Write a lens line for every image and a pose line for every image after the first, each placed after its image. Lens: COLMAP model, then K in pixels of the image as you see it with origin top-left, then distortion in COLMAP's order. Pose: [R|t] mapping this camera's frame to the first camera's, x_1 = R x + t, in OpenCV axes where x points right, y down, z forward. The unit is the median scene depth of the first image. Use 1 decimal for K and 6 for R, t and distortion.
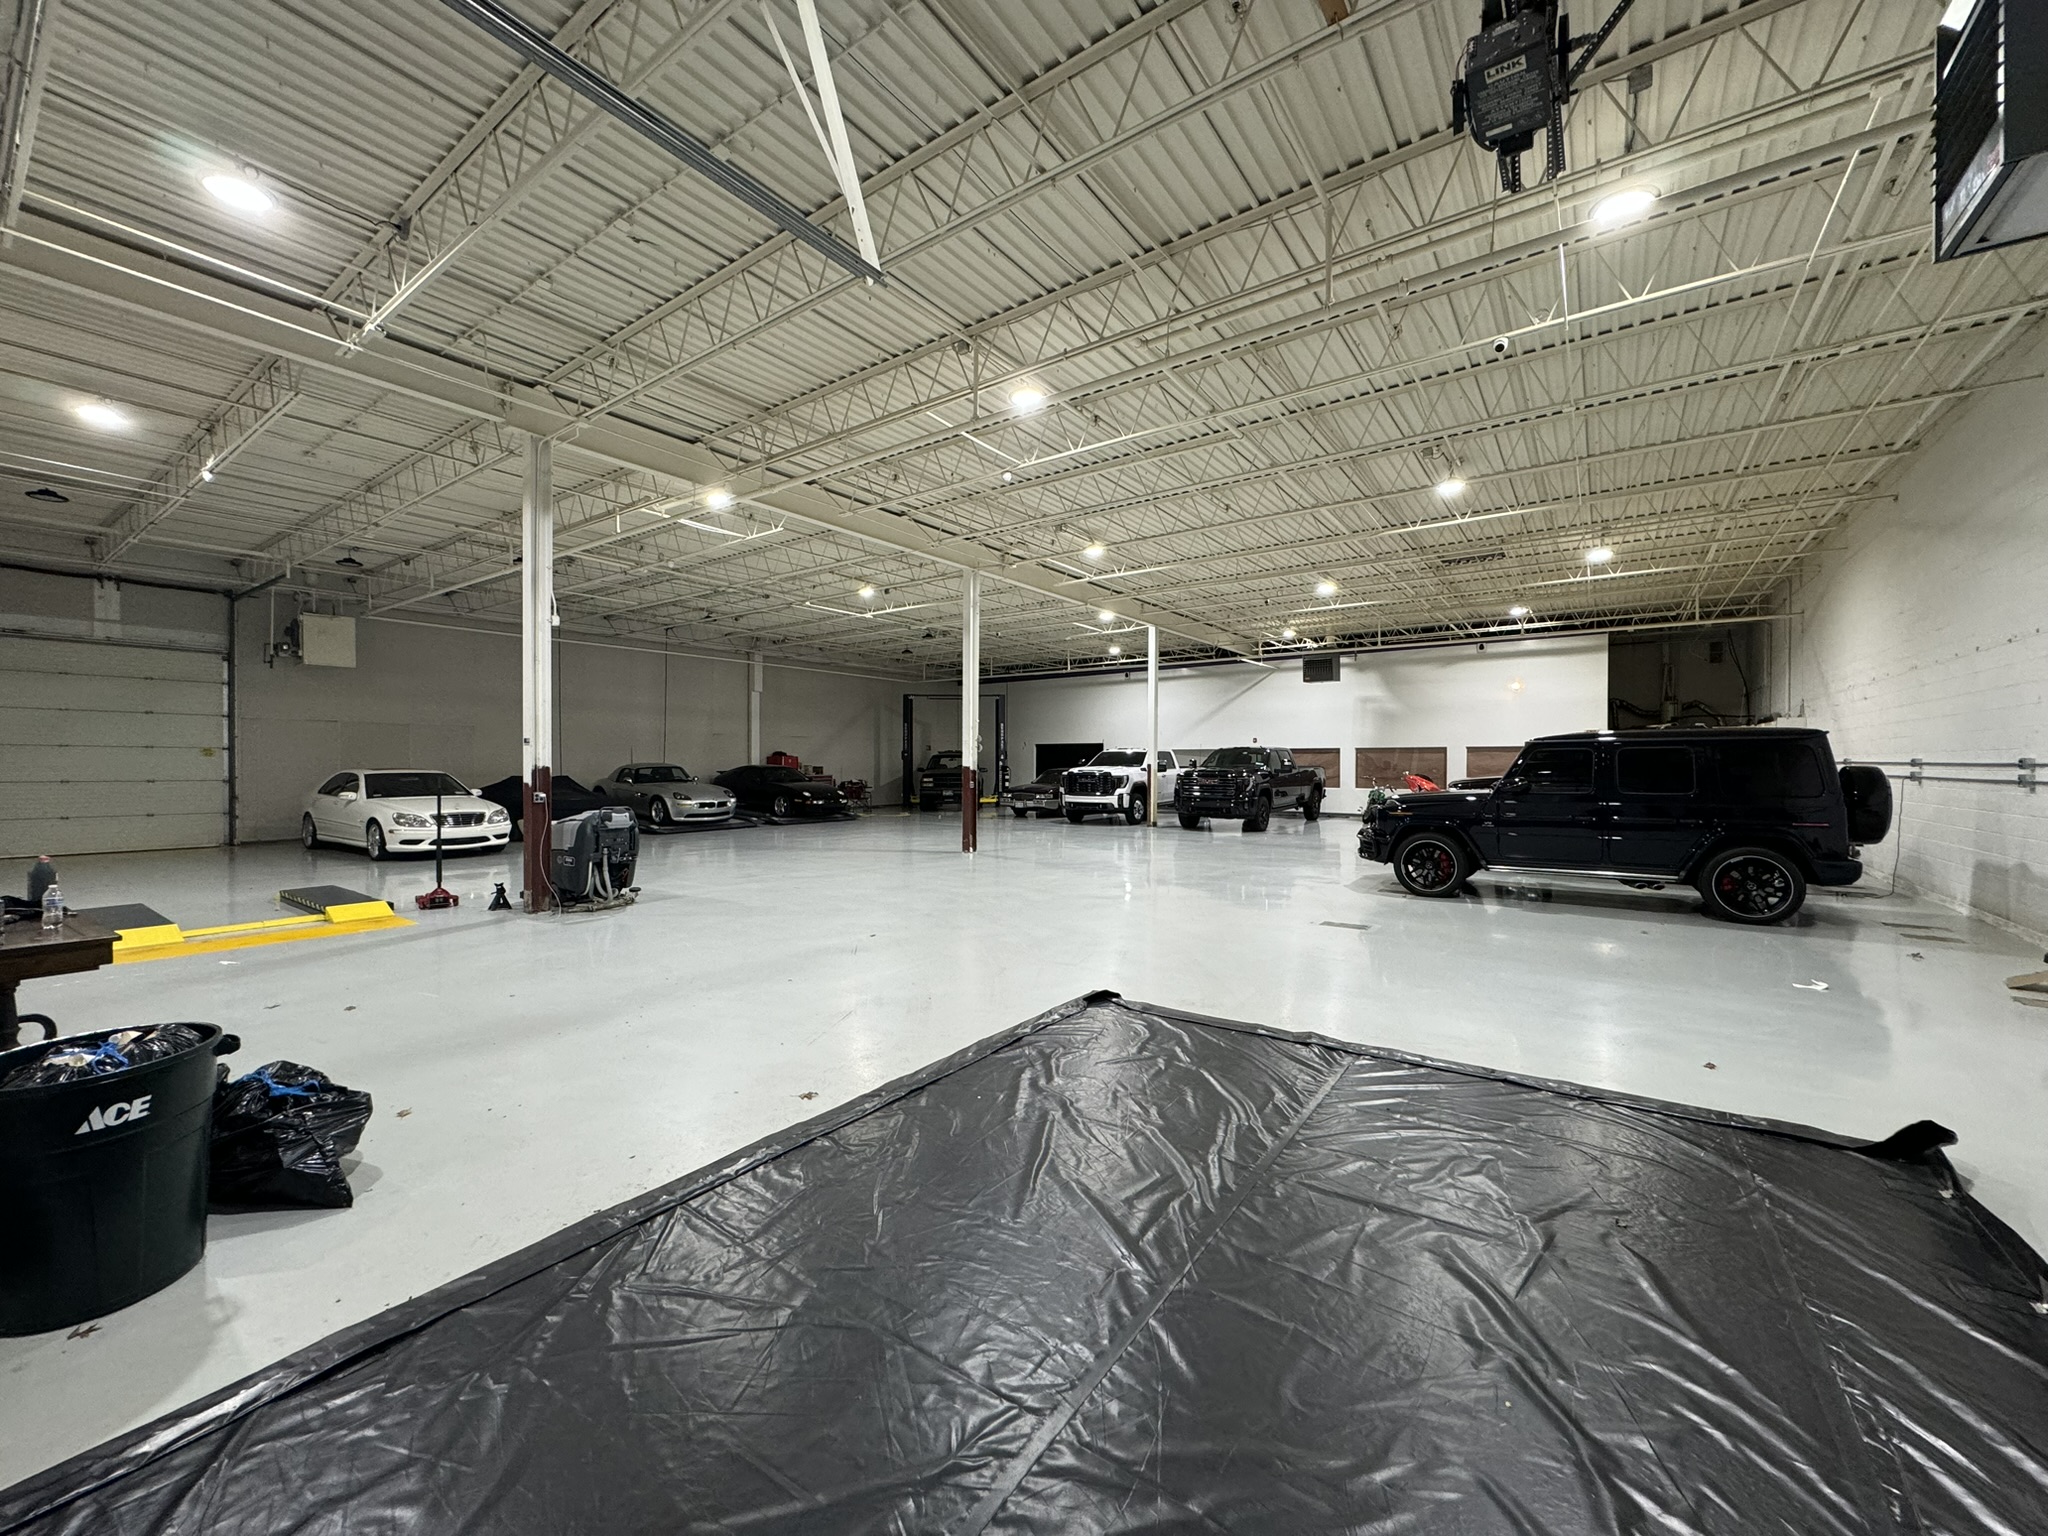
lens RADIAL K [[808.4, 0, 1011.2], [0, 808.4, 764.8], [0, 0, 1]] dist [0.001373, -0.000154]
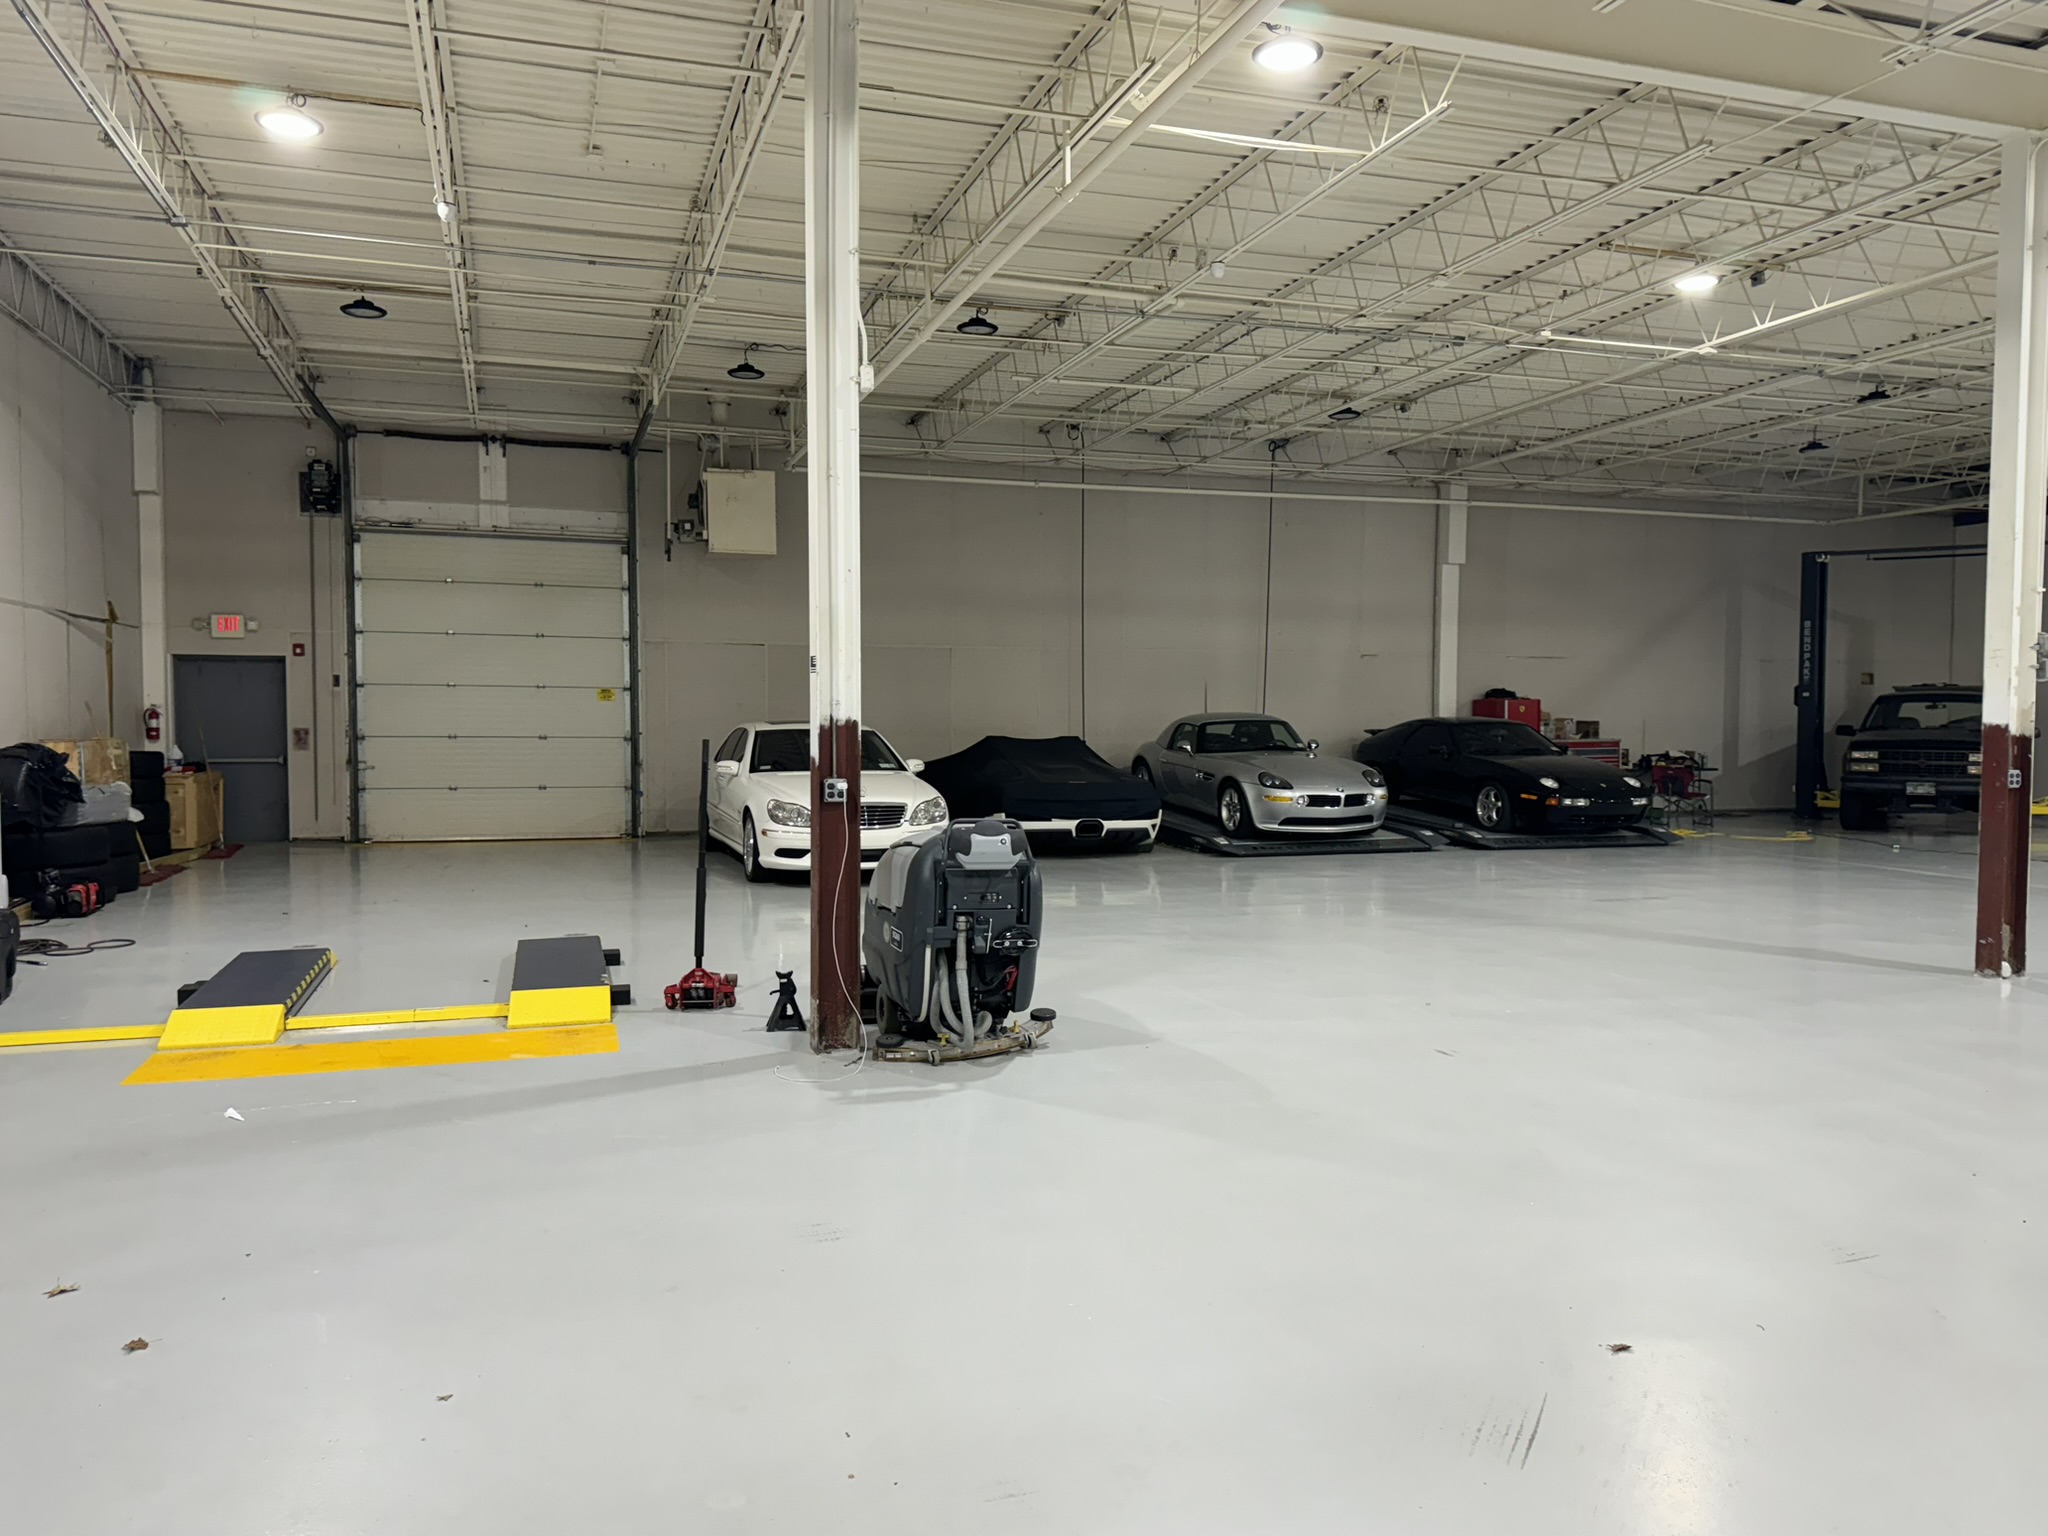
lens RADIAL K [[1463.9, 0, 1017.0], [0, 1463.9, 777.7], [0, 0, 1]] dist [0.057679, -0.030340]
pose [[0.813042, 0.028371, -0.581514, -0.021417], [-0.004209, 0.999072, 0.042858, -0.000568], [0.582190, -0.032398, 0.812407, 0.215751]]
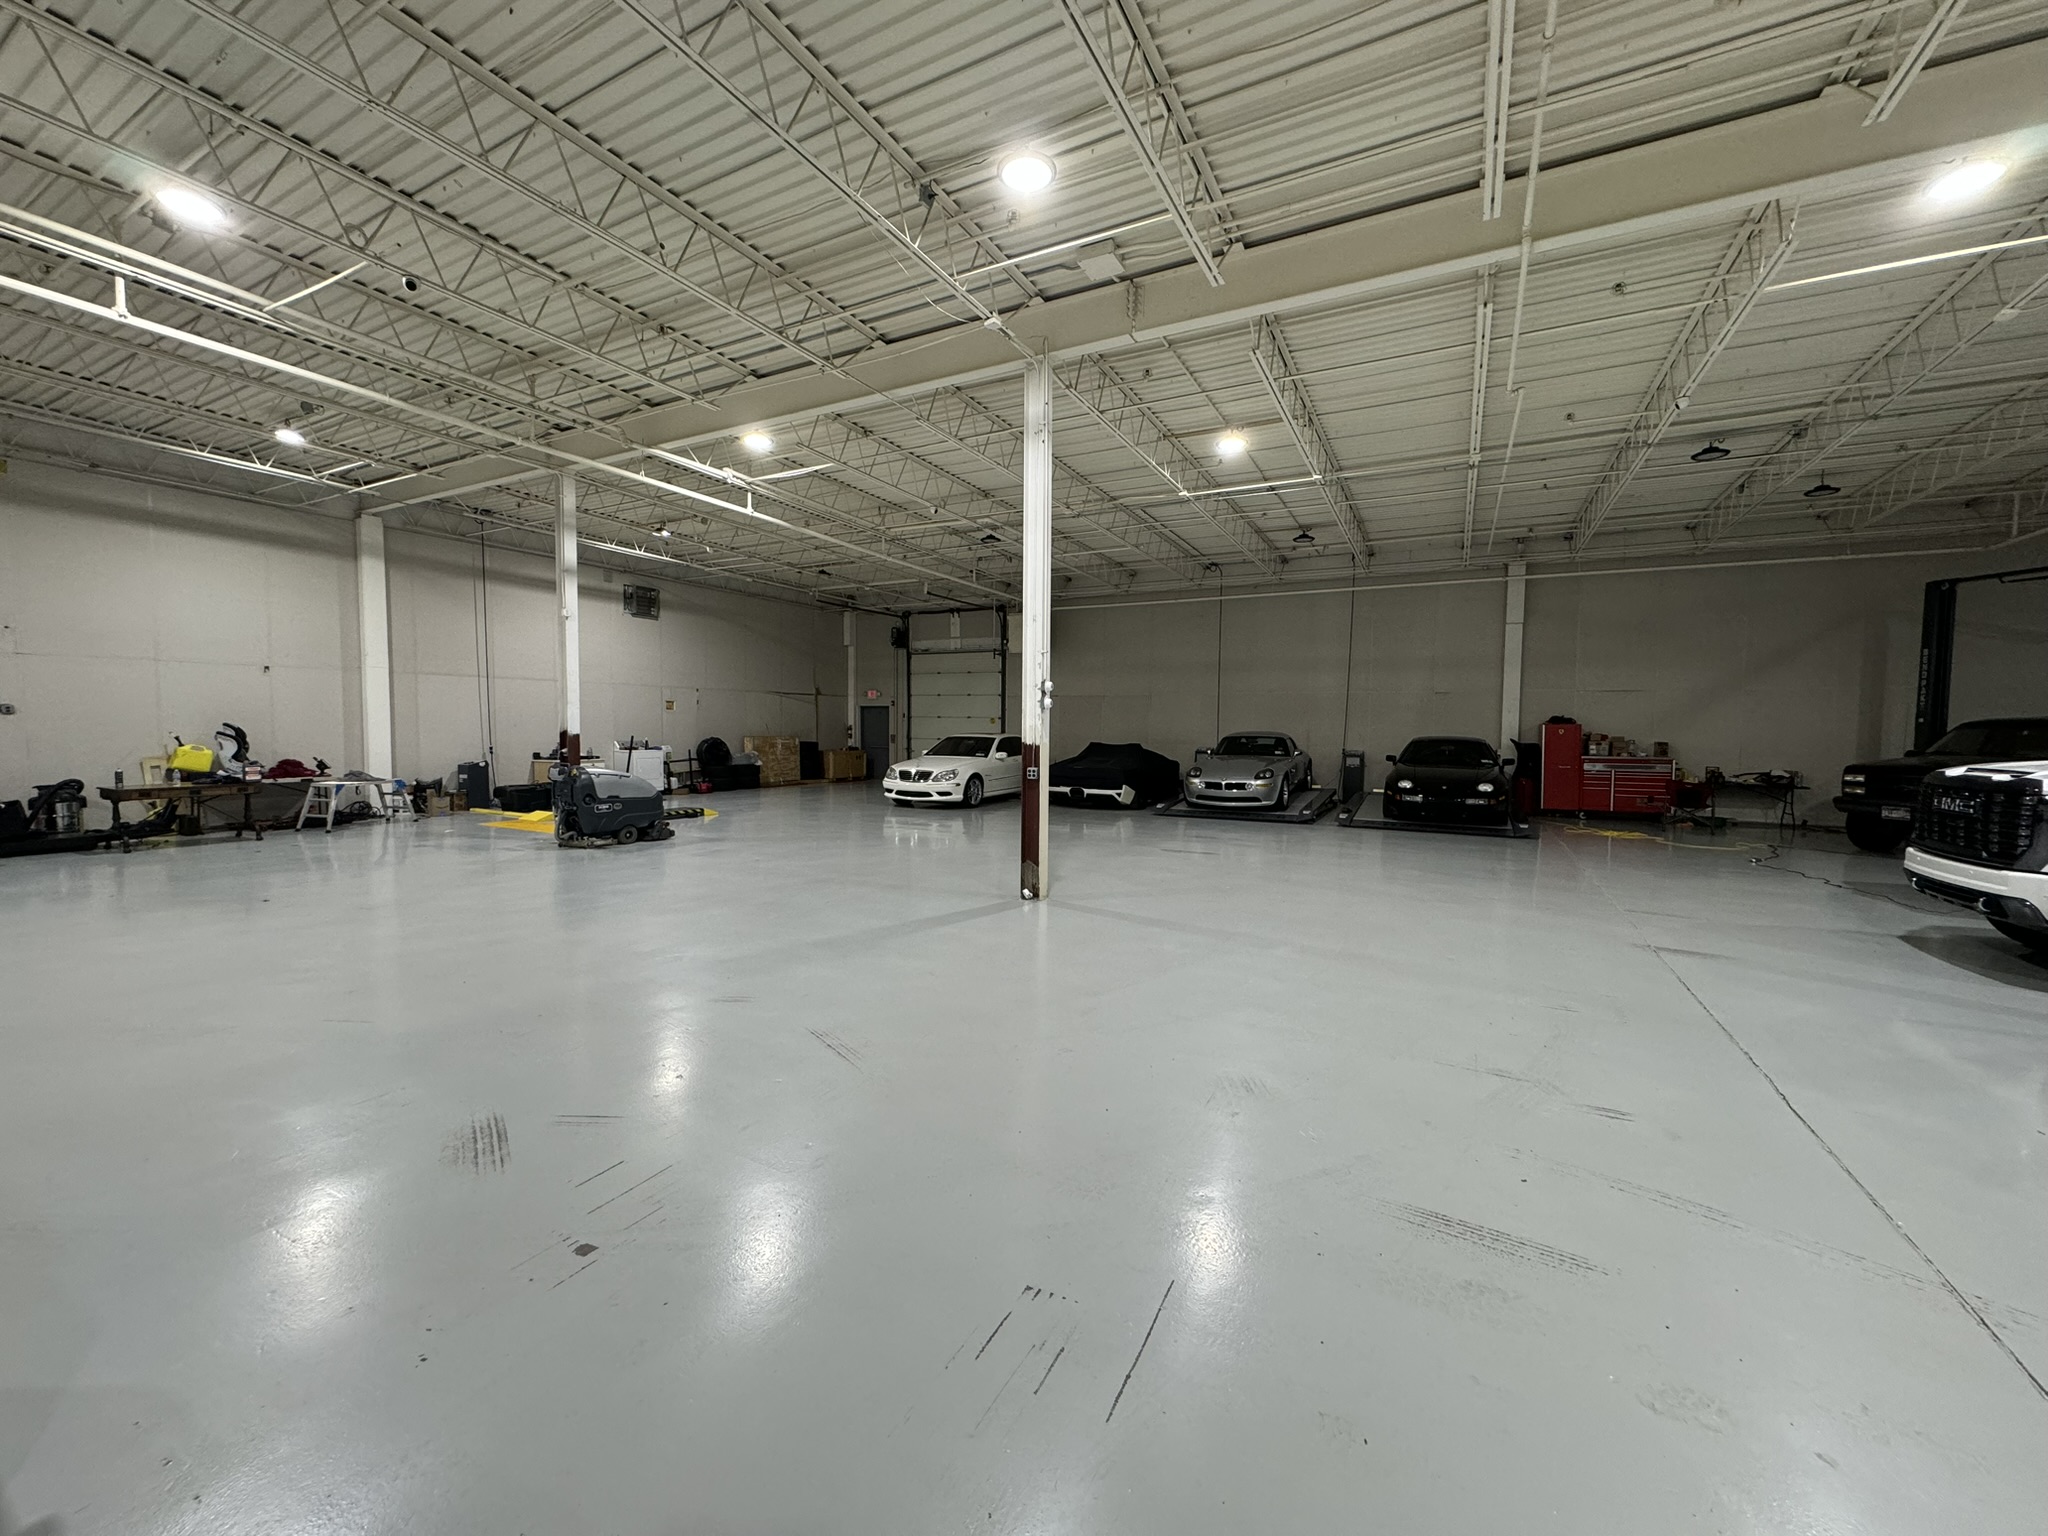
lens RADIAL K [[808.4, 0, 1030.4], [0, 808.4, 755.0], [0, 0, 1]] dist [0.001373, -0.000154]
pose [[0.140007, 0.036781, -0.989467, 0.438099], [-0.011954, 0.999300, 0.035455, -0.006122], [0.990078, 0.006864, 0.140349, 0.848775]]
